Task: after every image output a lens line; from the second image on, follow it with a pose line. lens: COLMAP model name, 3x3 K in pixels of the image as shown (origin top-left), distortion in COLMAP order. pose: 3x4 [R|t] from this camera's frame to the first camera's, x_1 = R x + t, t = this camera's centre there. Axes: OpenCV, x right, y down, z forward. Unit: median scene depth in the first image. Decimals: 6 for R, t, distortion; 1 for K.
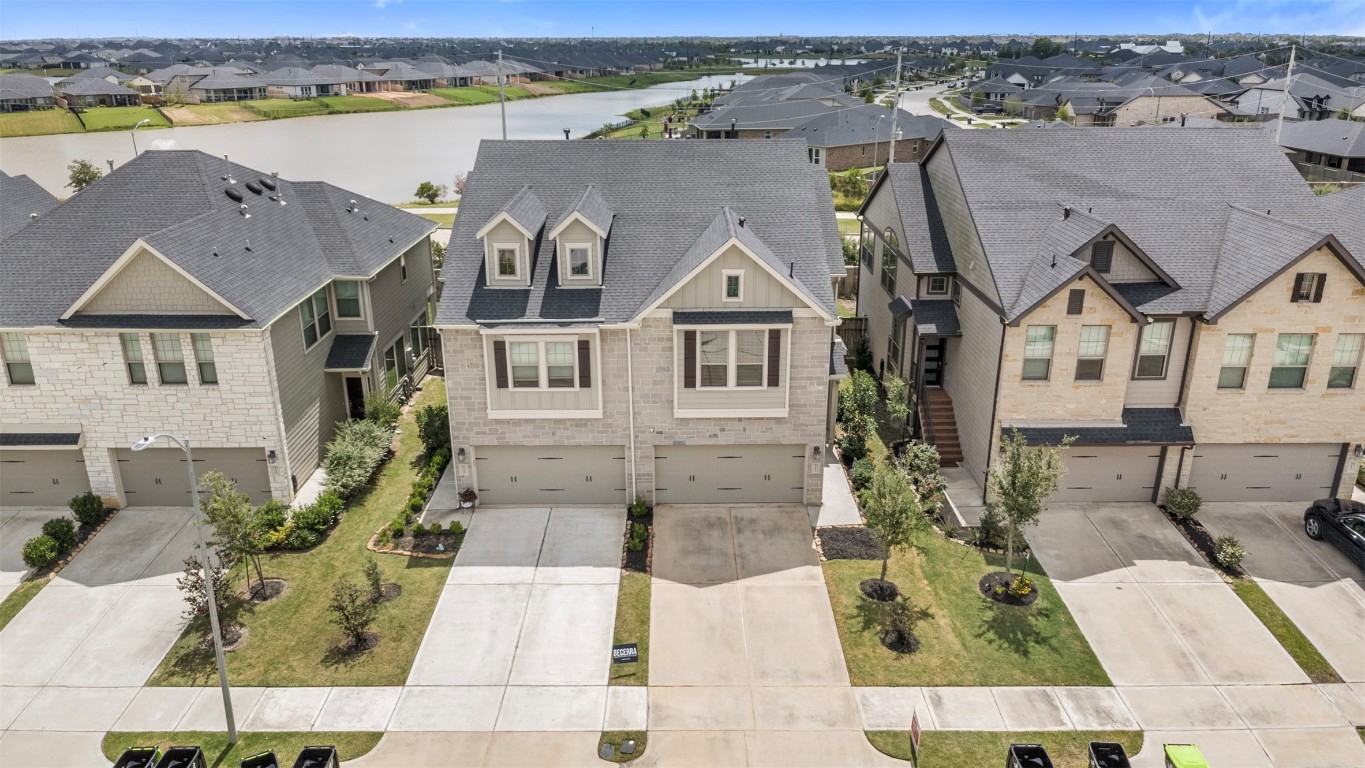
lens RADIAL K [[964.8, 0, 681.5], [0, 964.8, 383.2], [0, 0, 1]] dist [-0.001432, -0.000312]
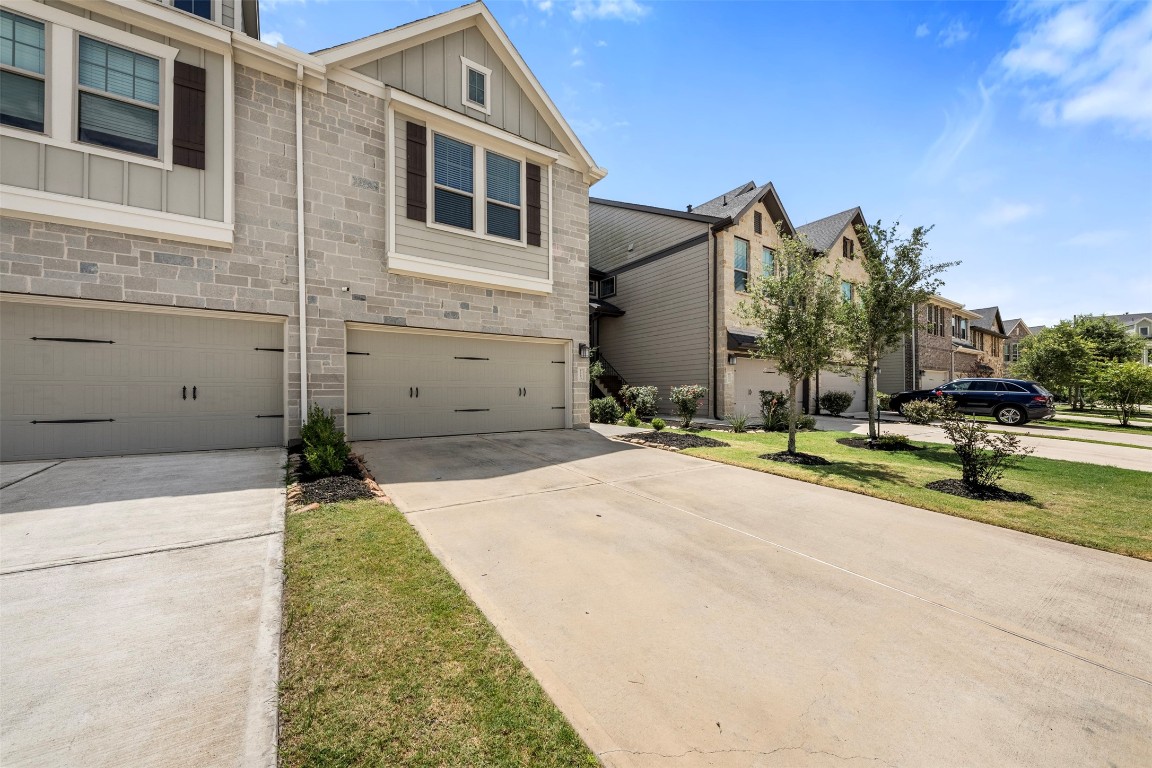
lens RADIAL K [[421.7, 0, 574.0], [0, 421.7, 388.1], [0, 0, 1]] dist [-0.002002, -0.000684]
pose [[0.827962, 0.003158, 0.560776, -0.058266], [0.191575, 0.938230, -0.288136, 0.202331], [-0.527047, 0.345997, 0.776214, 0.772450]]
